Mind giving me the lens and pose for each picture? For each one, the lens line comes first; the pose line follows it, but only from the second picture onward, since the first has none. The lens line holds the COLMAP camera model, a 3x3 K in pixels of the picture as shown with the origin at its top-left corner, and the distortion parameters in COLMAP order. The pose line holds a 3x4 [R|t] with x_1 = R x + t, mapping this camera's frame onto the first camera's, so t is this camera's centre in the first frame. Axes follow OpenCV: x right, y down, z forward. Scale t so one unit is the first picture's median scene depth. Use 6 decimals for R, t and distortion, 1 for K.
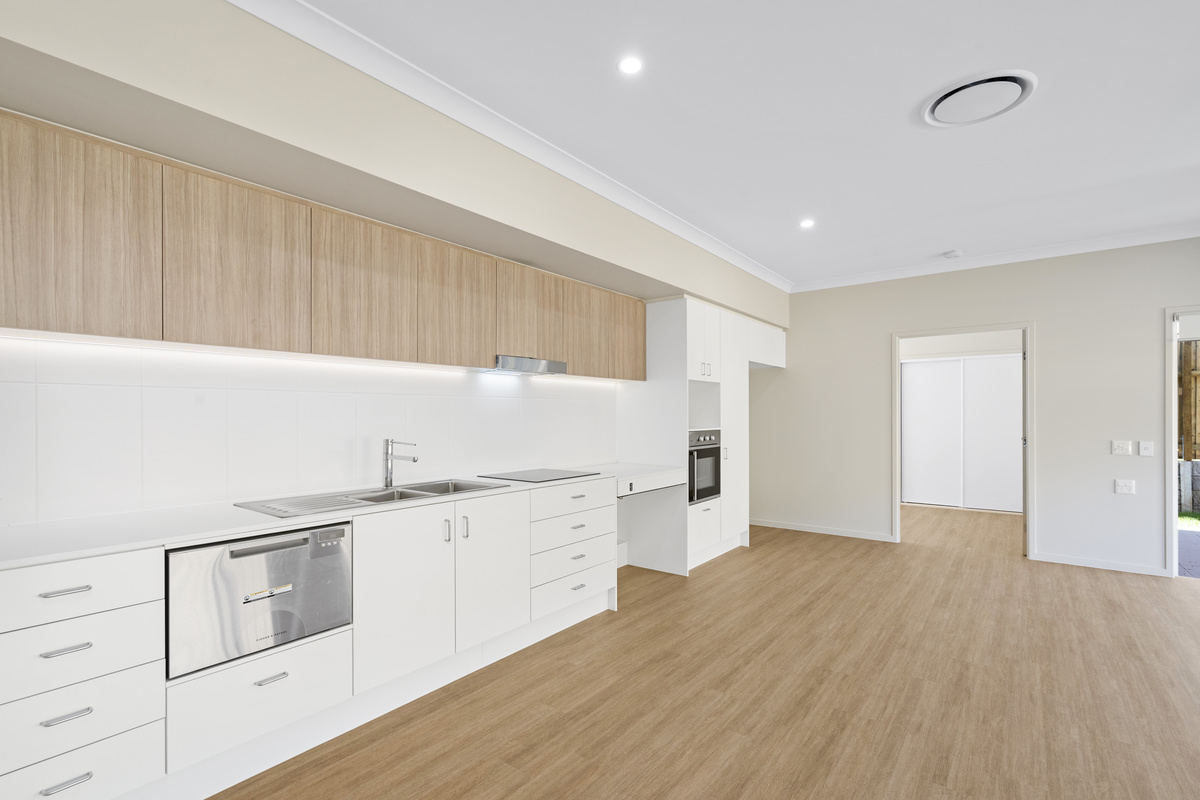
lens RADIAL K [[545.5, 0, 594.8], [0, 545.5, 414.1], [0, 0, 1]] dist [-0.003284, -0.000129]
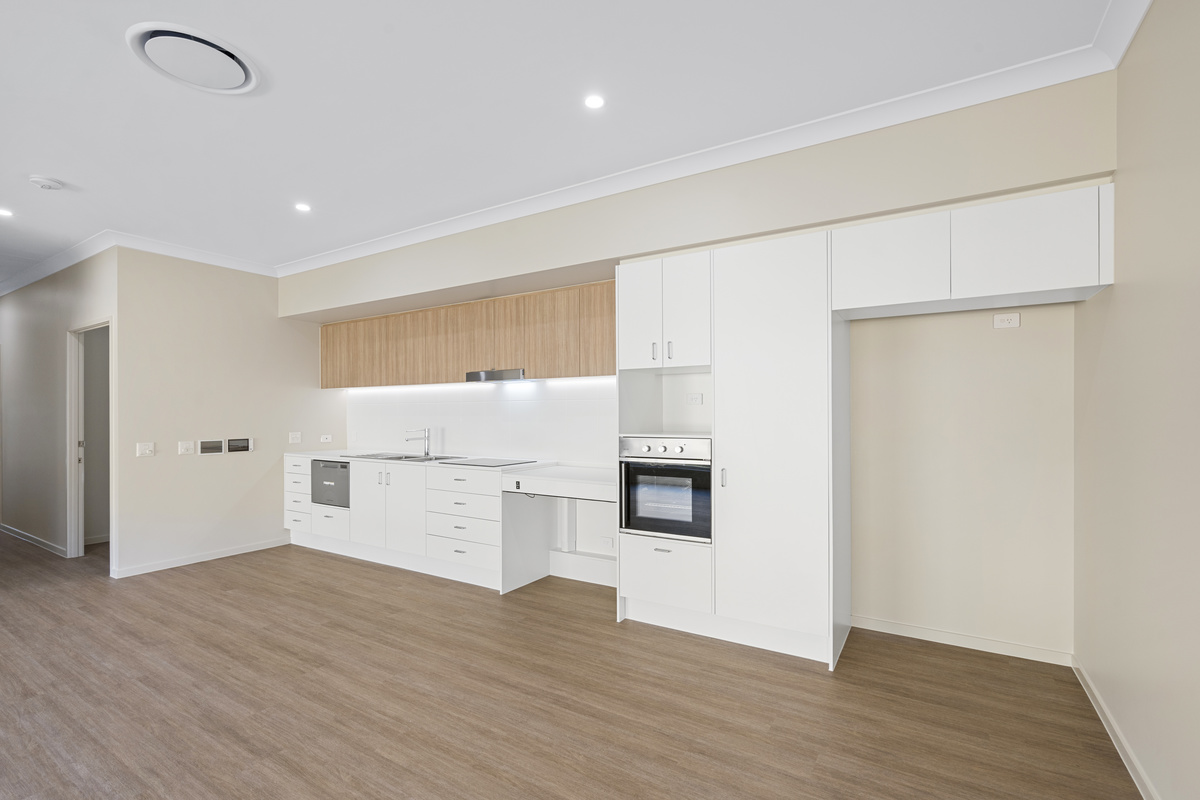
lens RADIAL K [[545.5, 0, 594.8], [0, 545.5, 414.1], [0, 0, 1]] dist [-0.003284, -0.000129]
pose [[0.101917, 0.002070, -0.994791, 1.431036], [0.002995, 0.999993, 0.002387, -0.003319], [0.994788, -0.003223, 0.101910, 1.347702]]
